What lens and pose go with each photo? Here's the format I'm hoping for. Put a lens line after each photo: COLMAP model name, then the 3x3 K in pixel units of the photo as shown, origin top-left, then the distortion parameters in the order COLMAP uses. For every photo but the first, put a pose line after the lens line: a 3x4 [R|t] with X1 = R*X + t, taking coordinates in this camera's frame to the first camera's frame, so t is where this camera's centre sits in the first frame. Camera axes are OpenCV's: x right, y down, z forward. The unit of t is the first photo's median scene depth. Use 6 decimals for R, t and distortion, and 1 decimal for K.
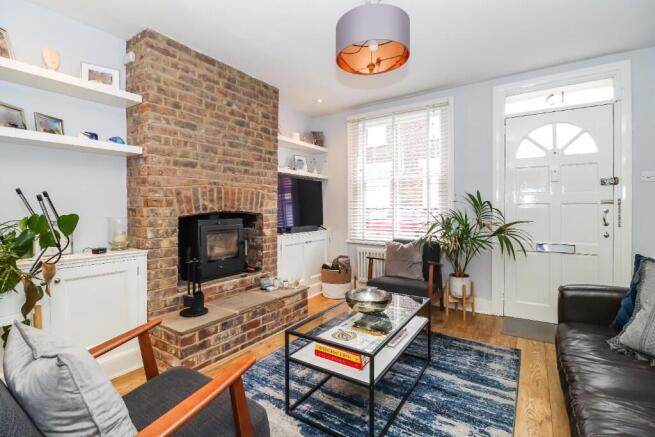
lens RADIAL K [[298.9, 0, 327.5], [0, 298.9, 218.5], [0, 0, 1]] dist [-0.013070, -0.000049]
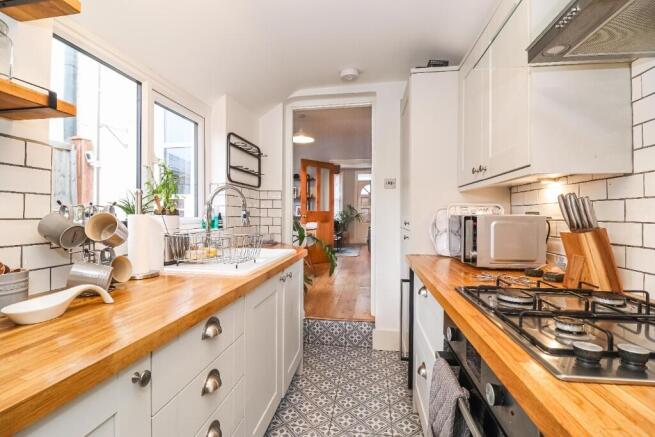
lens RADIAL K [[308.5, 0, 327.5], [0, 308.5, 218.5], [0, 0, 1]] dist [0.002911, 0.000120]
pose [[0.898277, 0.005723, 0.439391, -1.240148], [-0.001902, 0.999956, -0.009137, 0.100892], [-0.439425, 0.007372, 0.898249, -1.974642]]
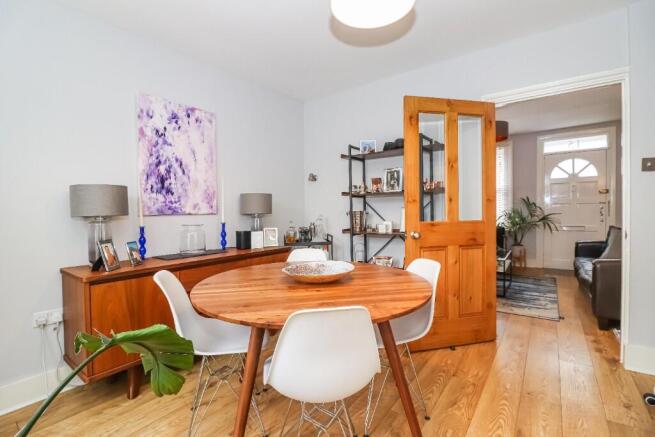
lens RADIAL K [[308.5, 0, 327.5], [0, 308.5, 218.5], [0, 0, 1]] dist [0.002911, 0.000120]
pose [[0.999712, -0.009001, -0.022249, -0.689338], [0.009175, 0.999928, 0.007741, 0.011885], [0.022178, -0.007943, 0.999722, -0.915083]]
